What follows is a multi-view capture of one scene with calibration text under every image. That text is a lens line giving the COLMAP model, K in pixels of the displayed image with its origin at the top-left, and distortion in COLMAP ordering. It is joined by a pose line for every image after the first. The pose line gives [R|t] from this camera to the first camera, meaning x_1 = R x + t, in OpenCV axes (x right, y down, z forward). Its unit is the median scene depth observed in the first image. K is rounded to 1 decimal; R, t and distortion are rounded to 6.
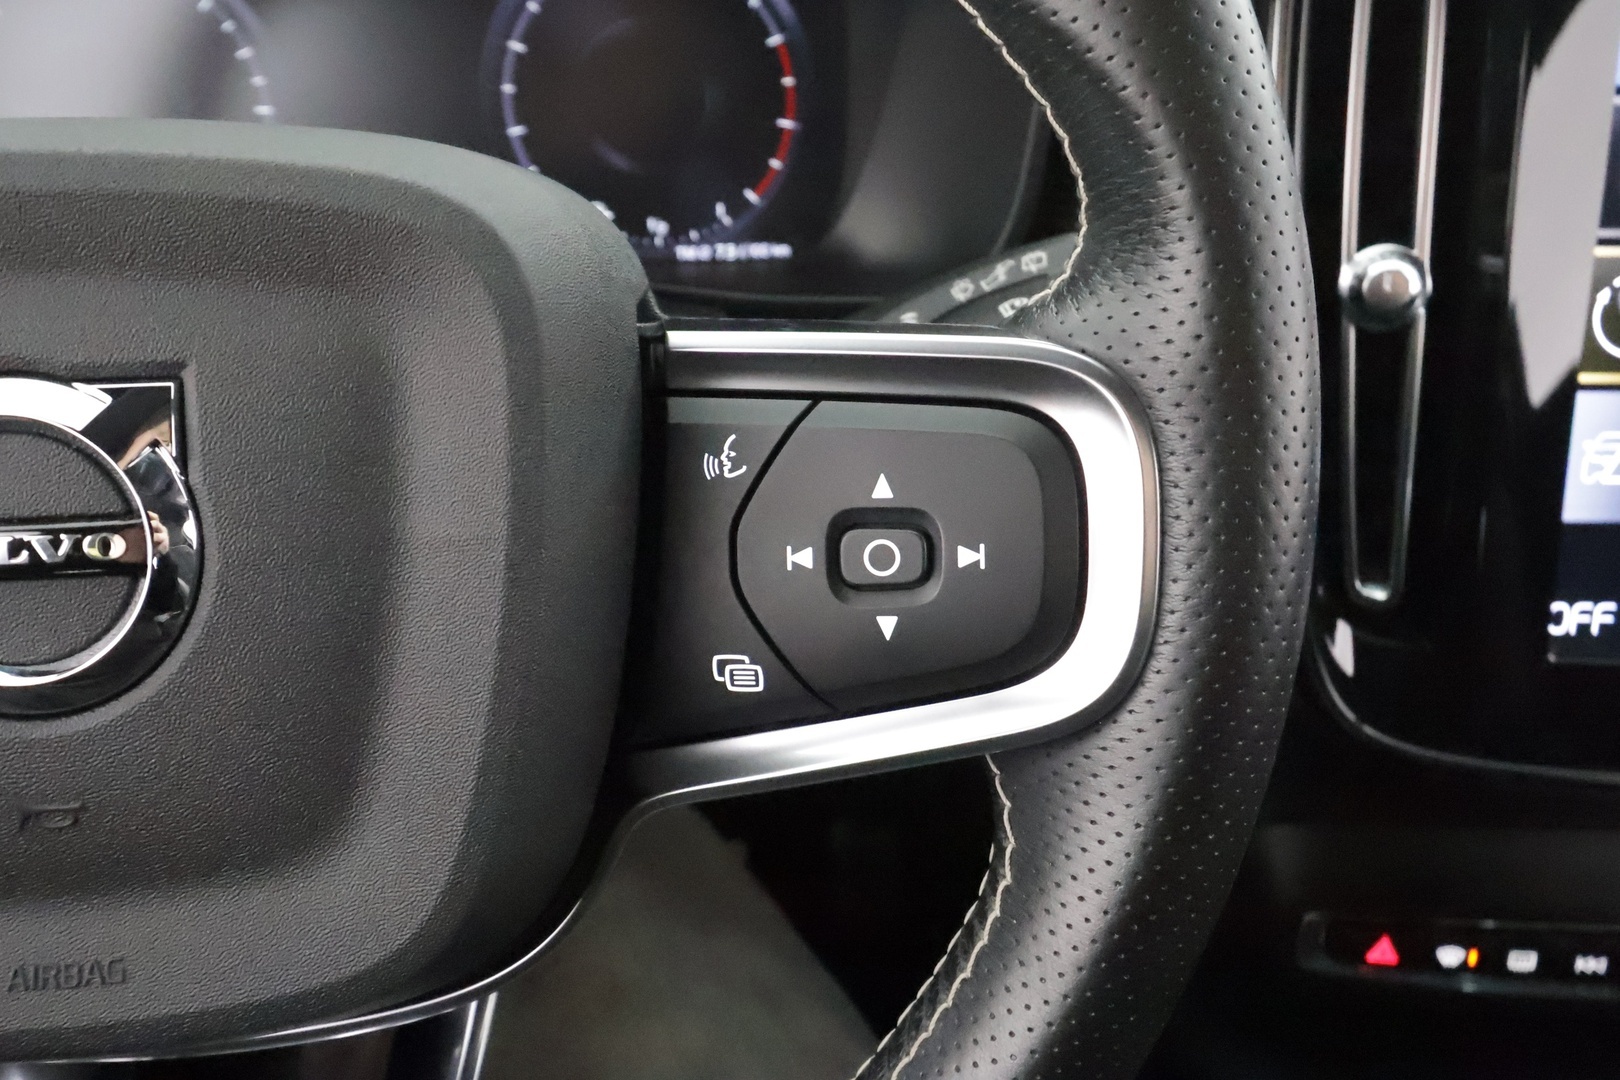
lens RADIAL K [[1287.9, 0, 812.0], [0, 1287.9, 539.0], [0, 0, 1]] dist [0.006670, -0.000310]
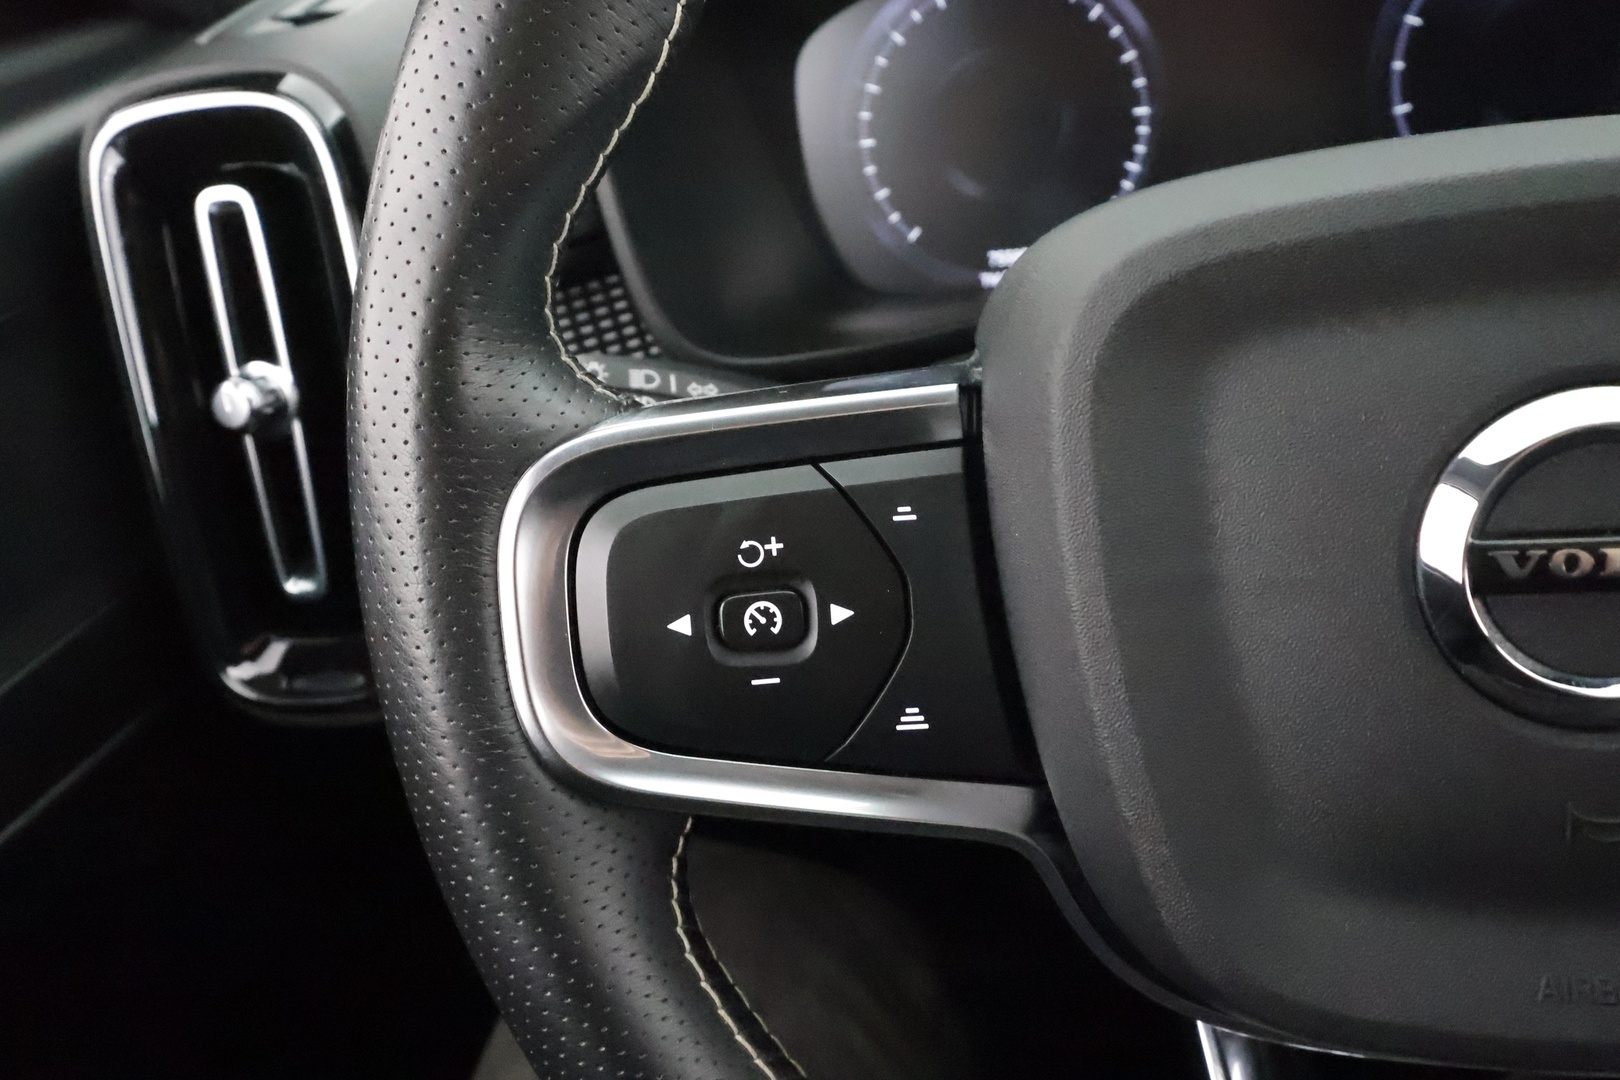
lens RADIAL K [[1287.9, 0, 812.0], [0, 1287.9, 539.0], [0, 0, 1]] dist [0.006670, -0.000310]
pose [[0.960634, 0.004074, -0.277788, -0.754689], [-0.000239, 0.999904, 0.013837, -0.018376], [0.277818, -0.013226, 0.960543, -0.098294]]
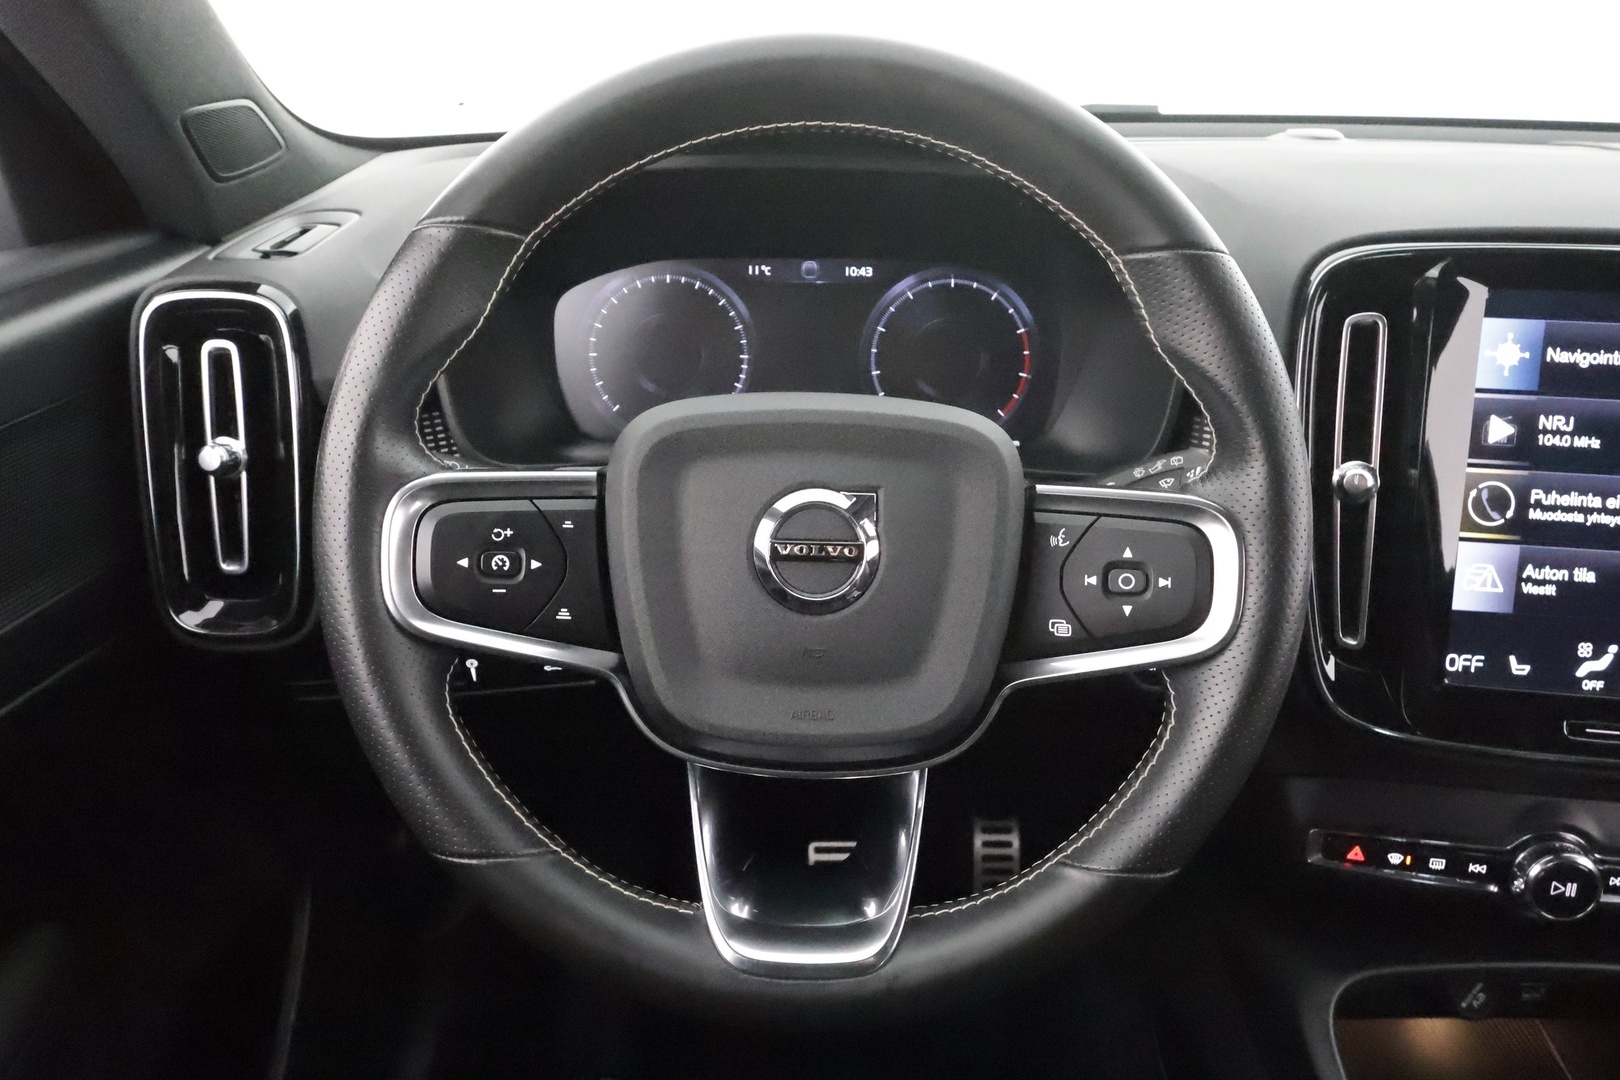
lens RADIAL K [[1114.6, 0, 810.0], [0, 1114.6, 540.0], [0, 0, 1]] dist [0.008861, 0.002567]
pose [[0.995281, 0.057999, -0.077799, -0.365046], [-0.066391, 0.991710, -0.110018, 0.199545], [0.070773, 0.114664, 0.990880, -1.091580]]
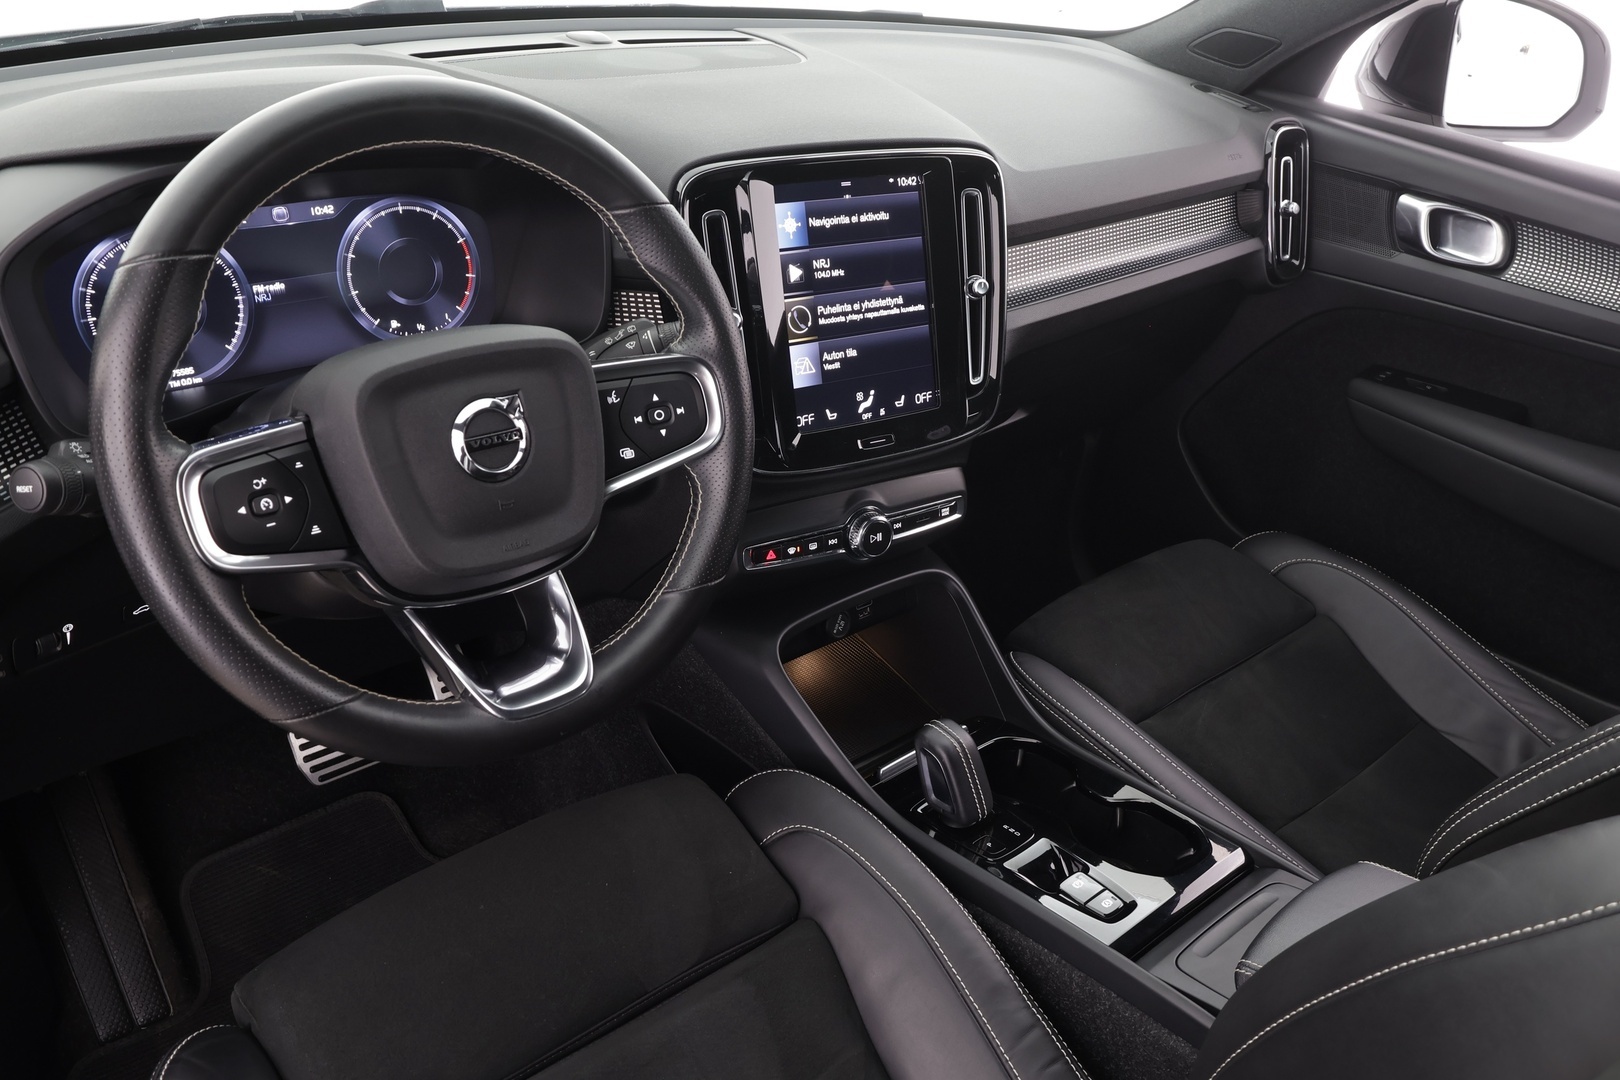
lens RADIAL K [[1287.9, 0, 812.0], [0, 1287.9, 539.0], [0, 0, 1]] dist [0.006670, -0.000310]
pose [[0.824269, -0.215089, 0.523752, -1.627350], [0.209261, 0.975266, 0.071182, 0.192096], [-0.526108, 0.050928, 0.848891, -2.451696]]
